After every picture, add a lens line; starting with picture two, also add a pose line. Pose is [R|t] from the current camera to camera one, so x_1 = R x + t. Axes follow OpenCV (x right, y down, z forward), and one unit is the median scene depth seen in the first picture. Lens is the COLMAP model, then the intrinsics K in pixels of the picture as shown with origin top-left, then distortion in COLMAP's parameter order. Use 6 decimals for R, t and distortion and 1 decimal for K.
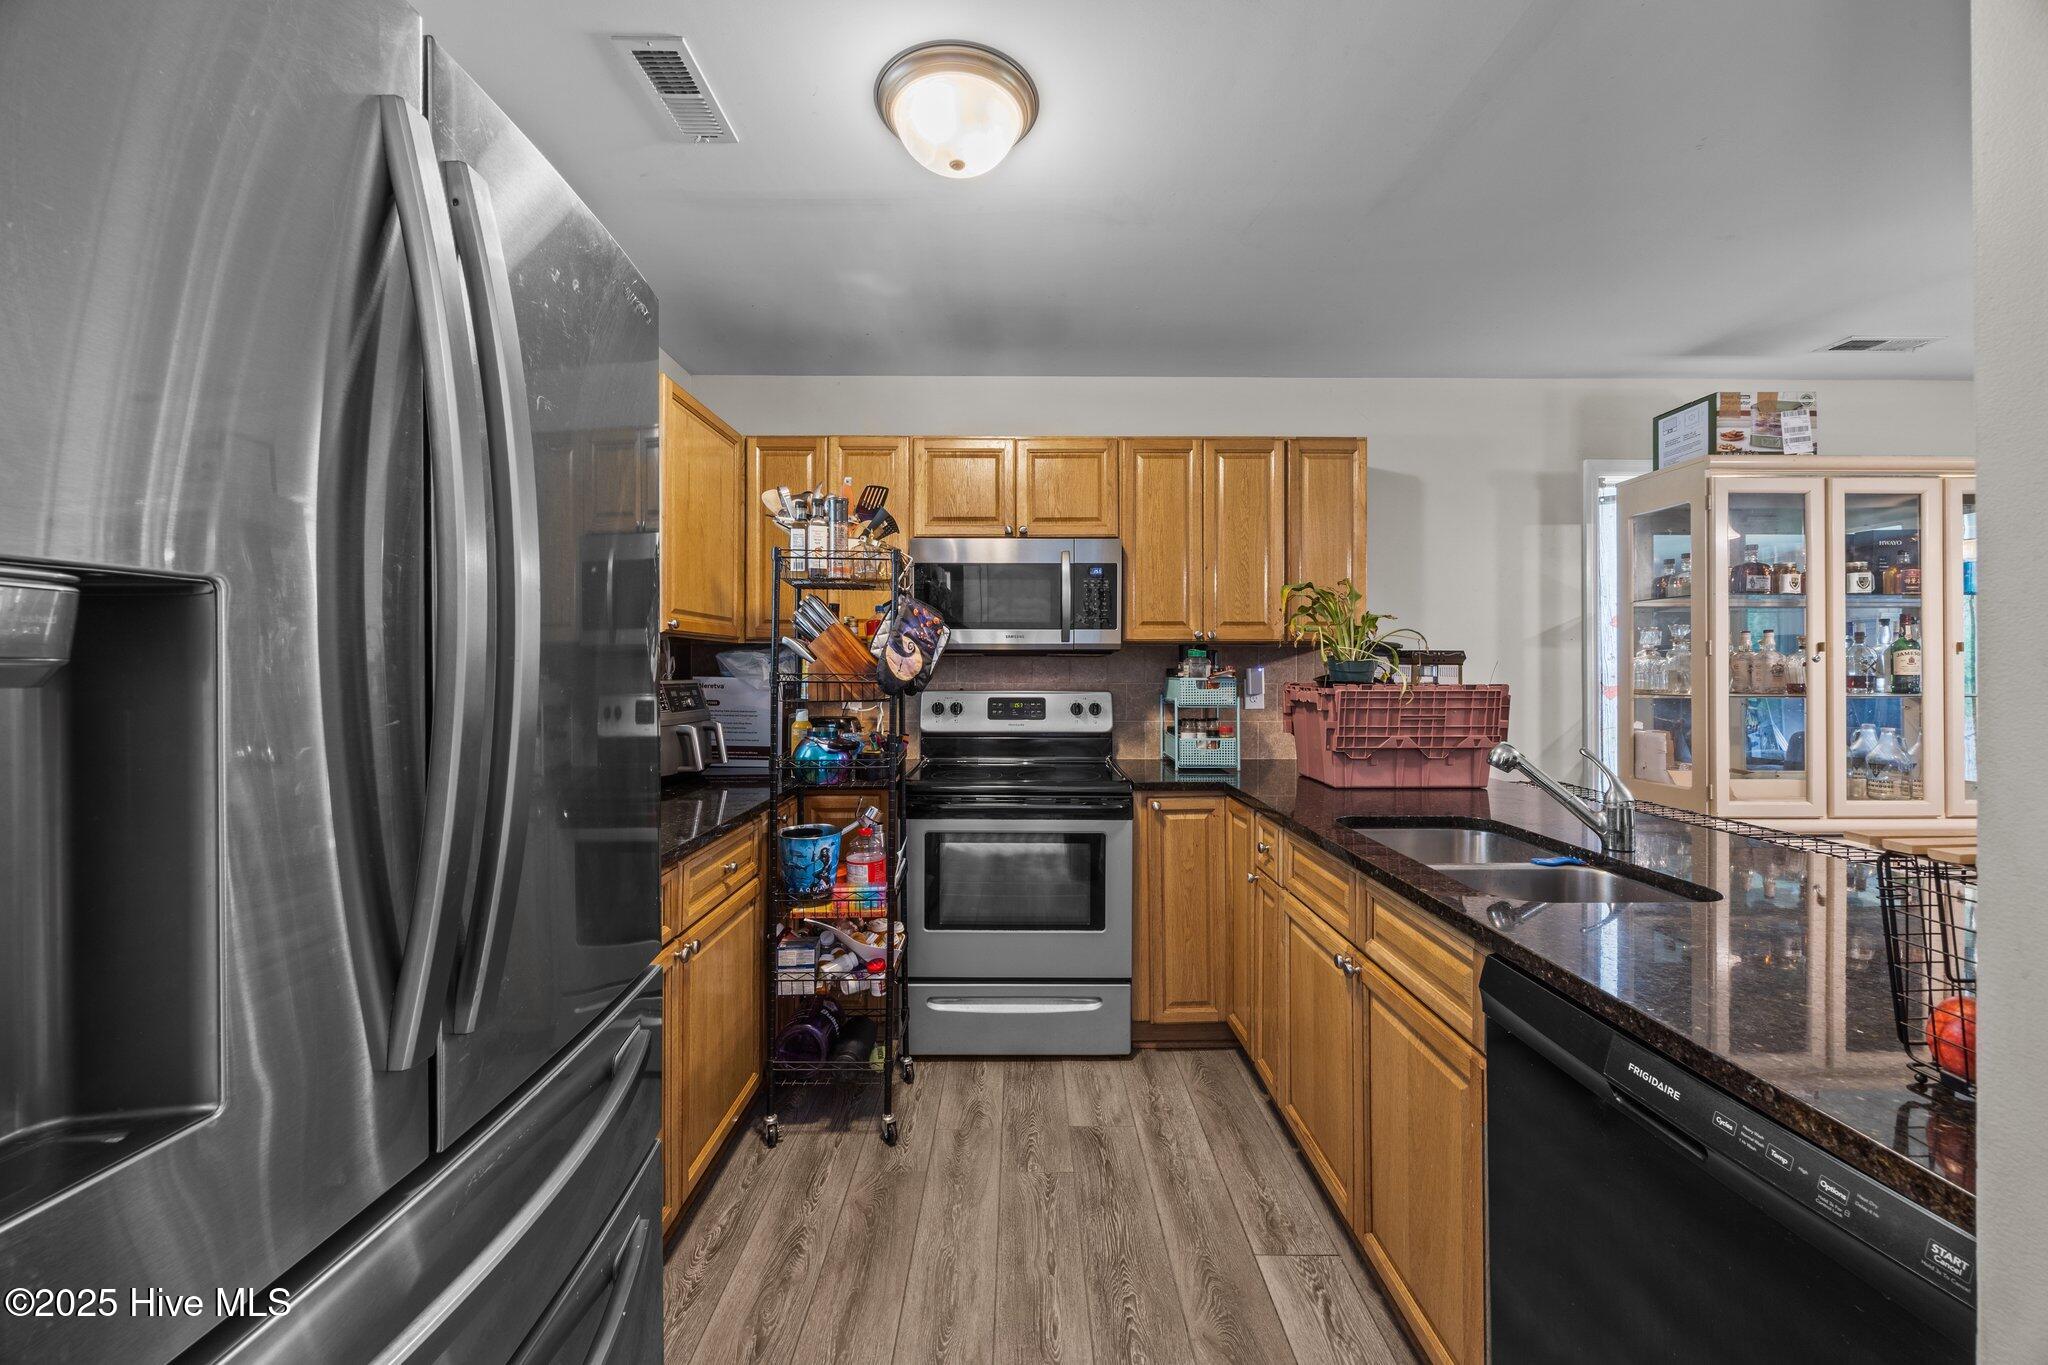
lens RADIAL K [[788.6, 0, 1025.8], [0, 788.6, 674.7], [0, 0, 1]] dist [-0.001188, -0.000077]
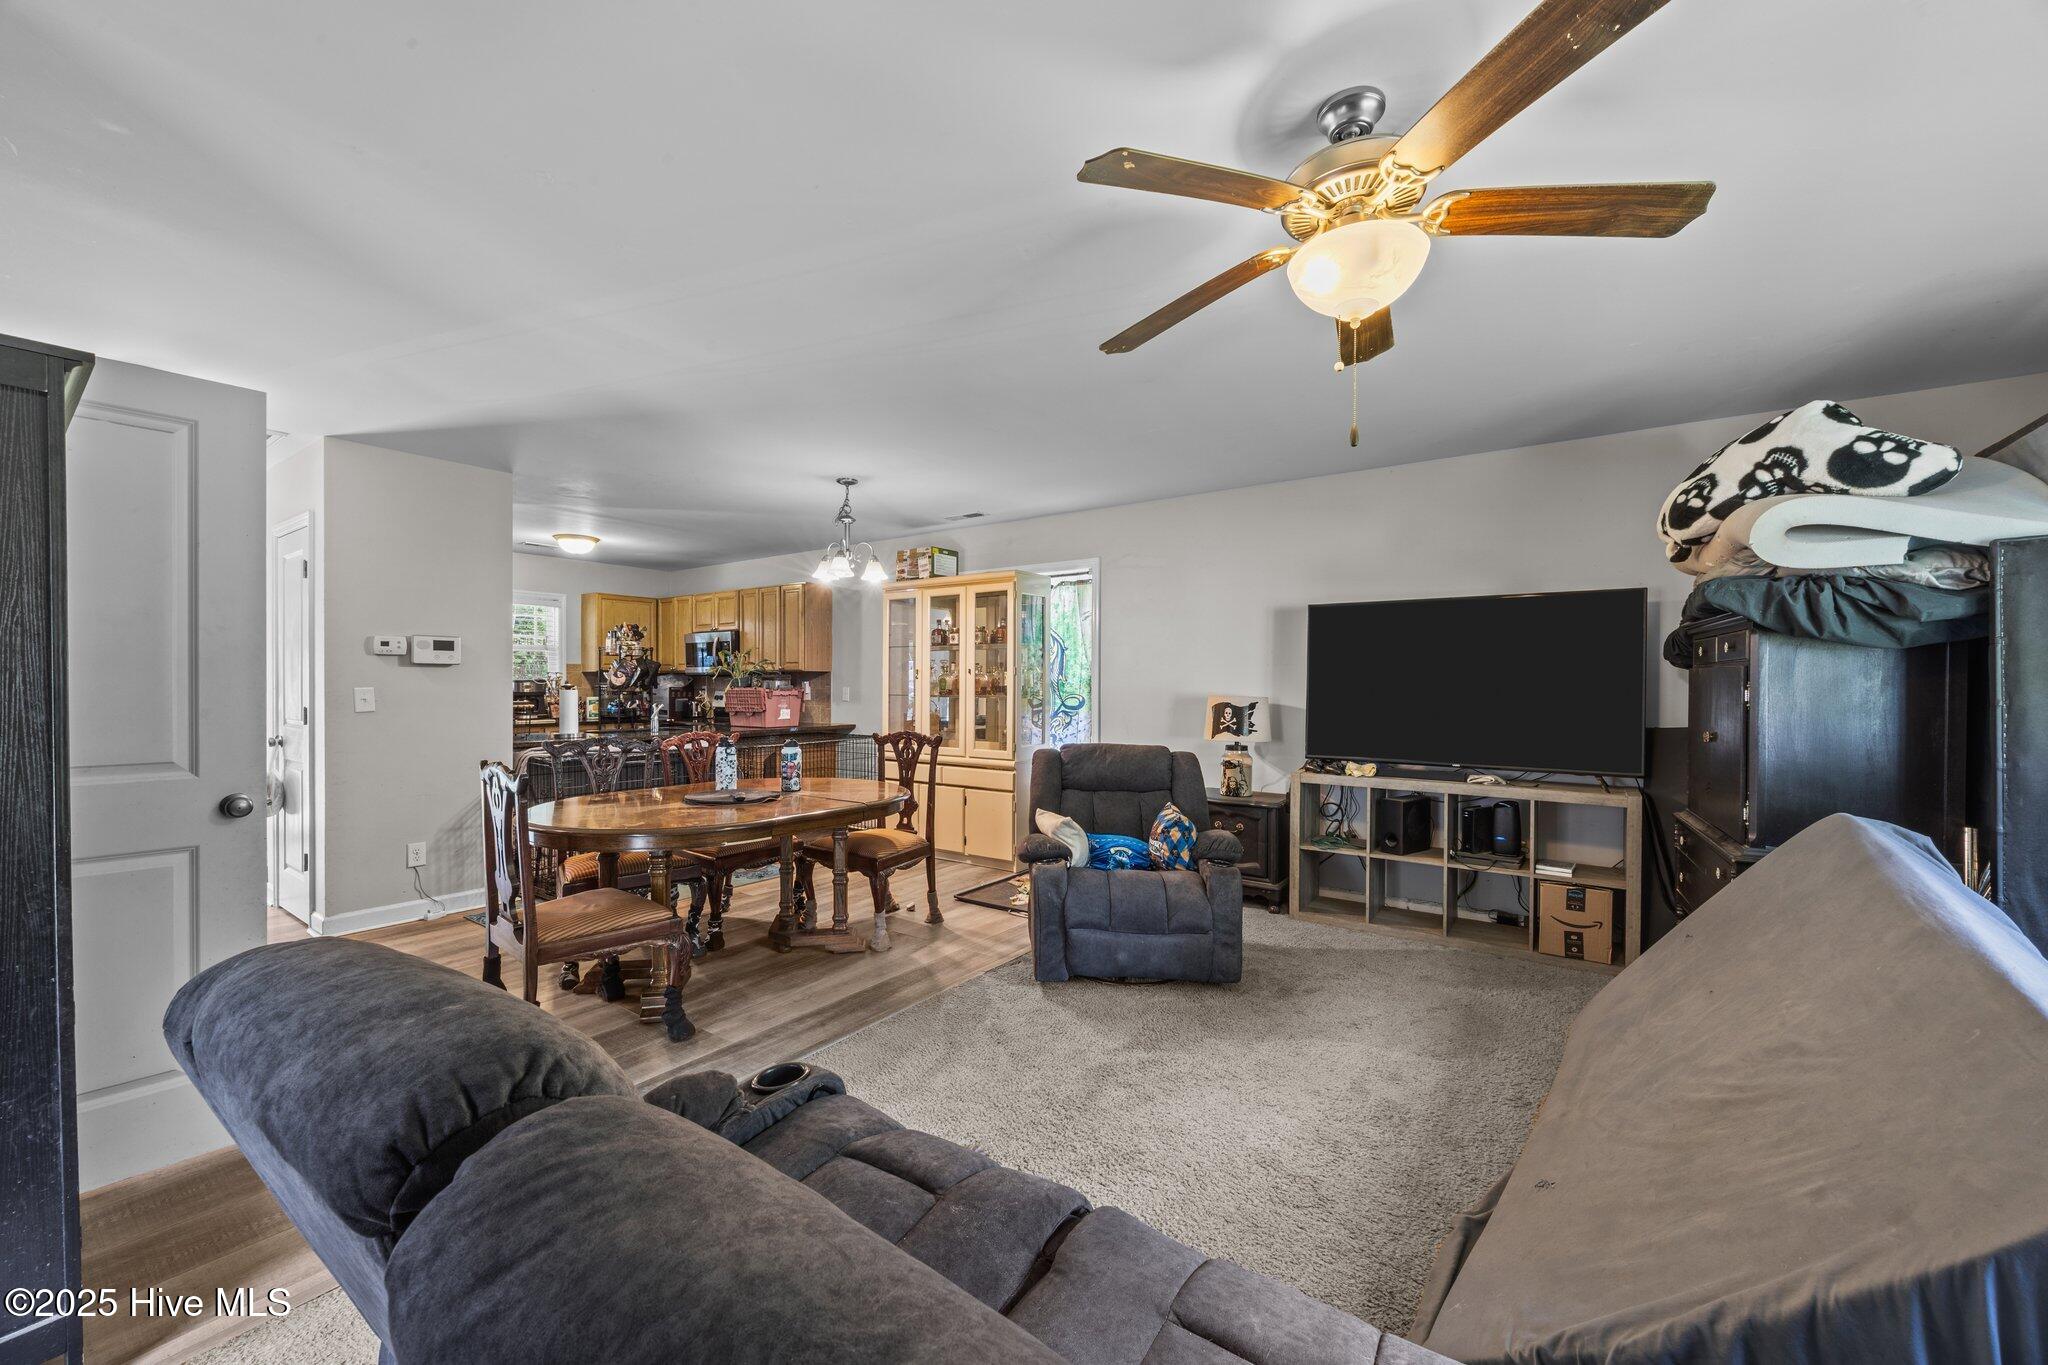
lens RADIAL K [[788.6, 0, 1025.8], [0, 788.6, 674.7], [0, 0, 1]] dist [-0.001188, -0.000077]
pose [[0.803449, -0.003290, -0.595365, 2.314324], [-0.002590, 0.999956, -0.009022, -0.006494], [0.595368, 0.008791, 0.803405, -0.478820]]
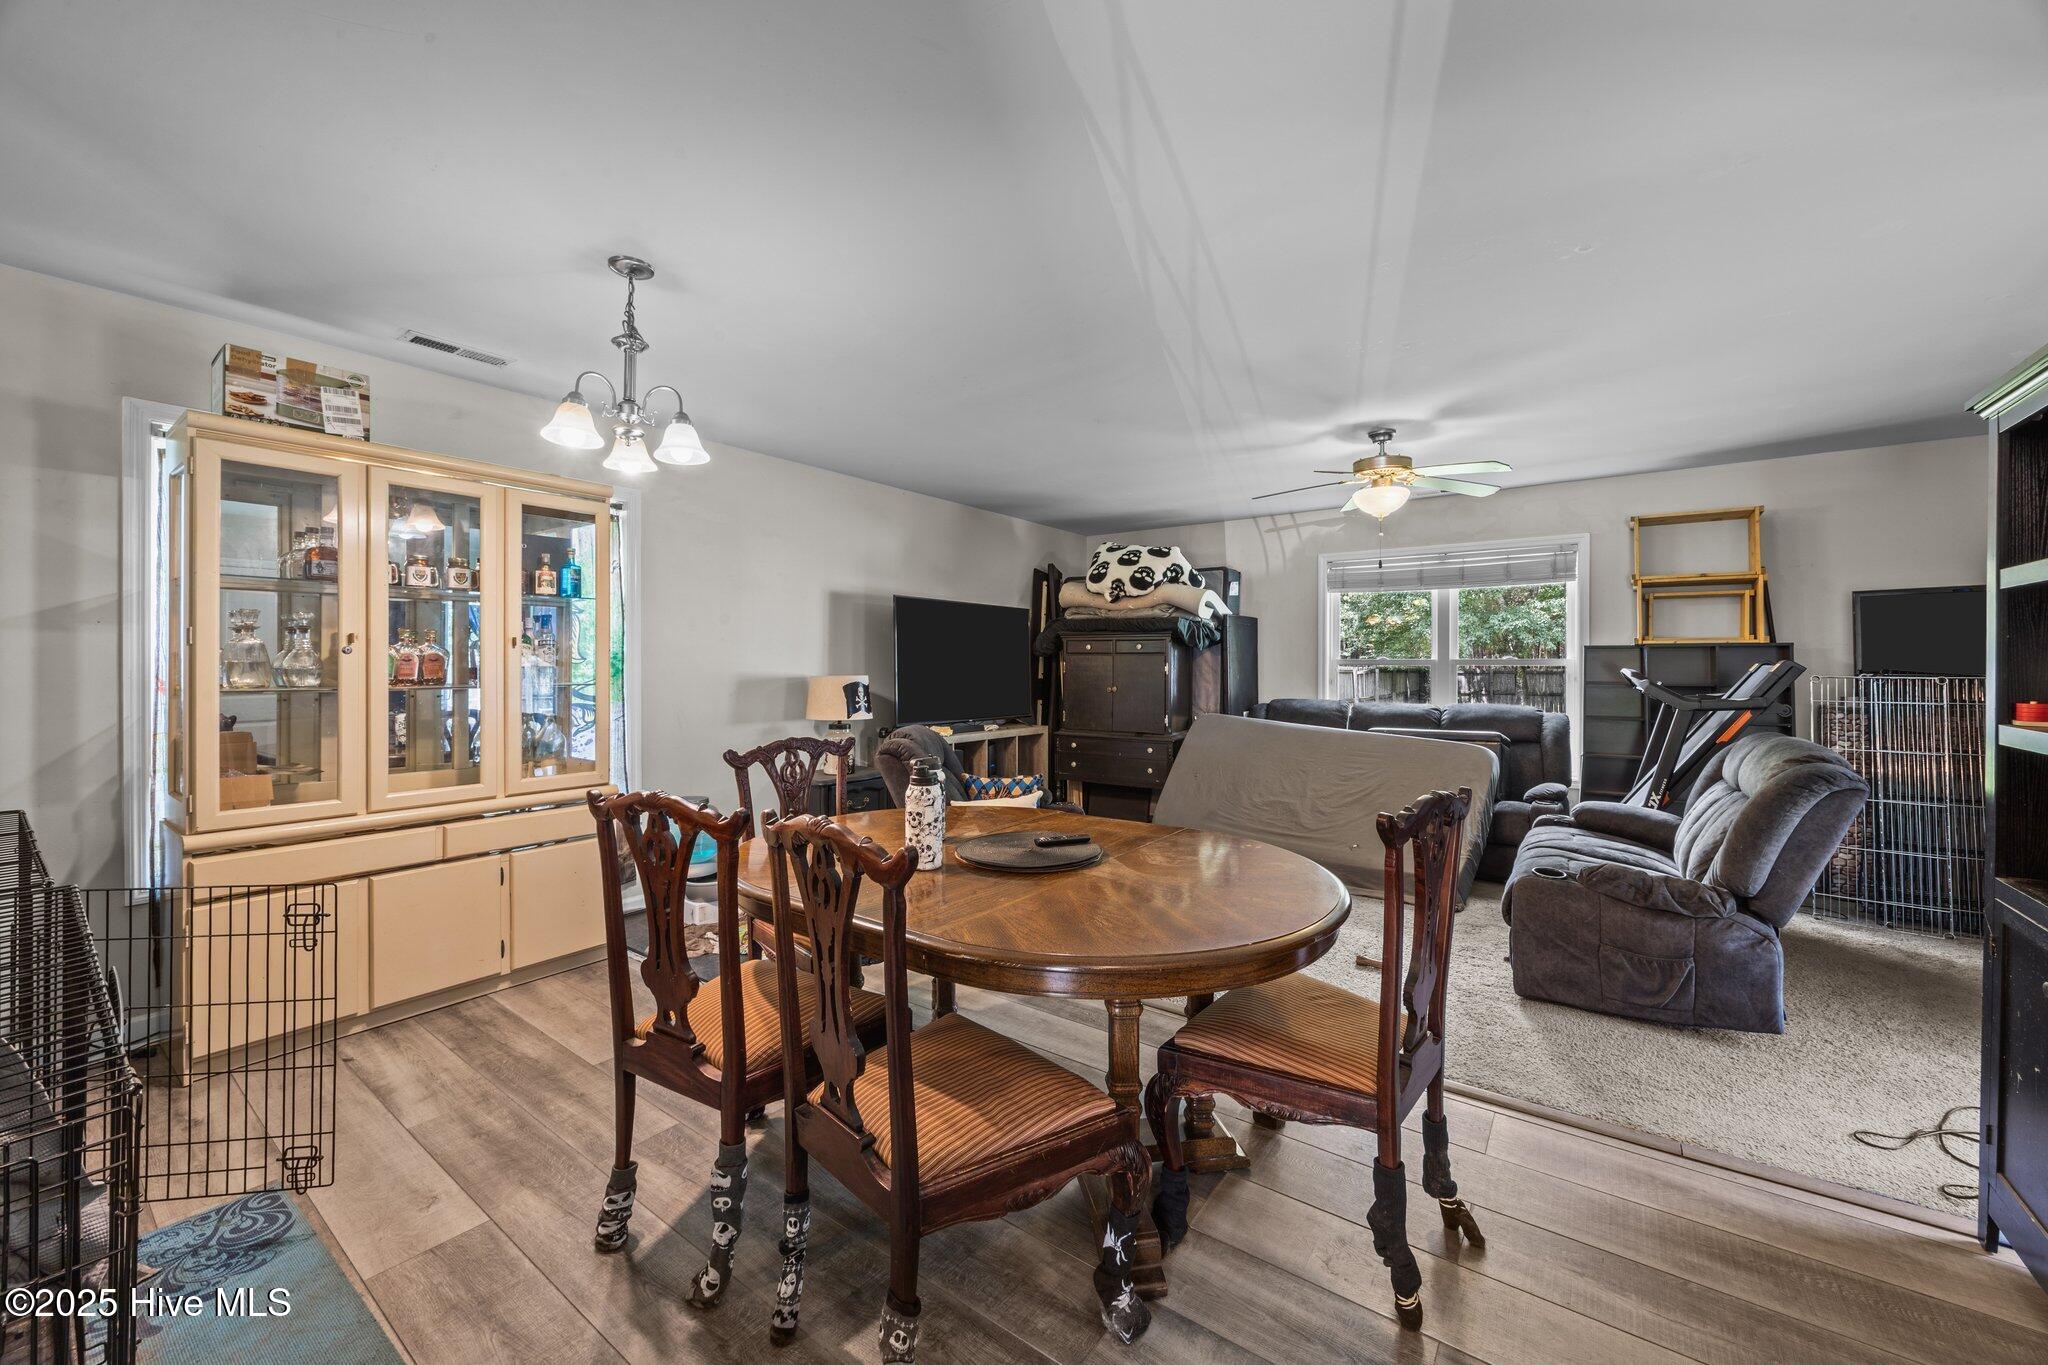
lens RADIAL K [[788.6, 0, 1025.8], [0, 788.6, 674.7], [0, 0, 1]] dist [-0.001188, -0.000077]
pose [[0.592414, -0.010825, 0.805561, 0.665790], [0.001726, 0.999924, 0.012167, -0.001329], [-0.805632, -0.005817, 0.592388, -0.219296]]
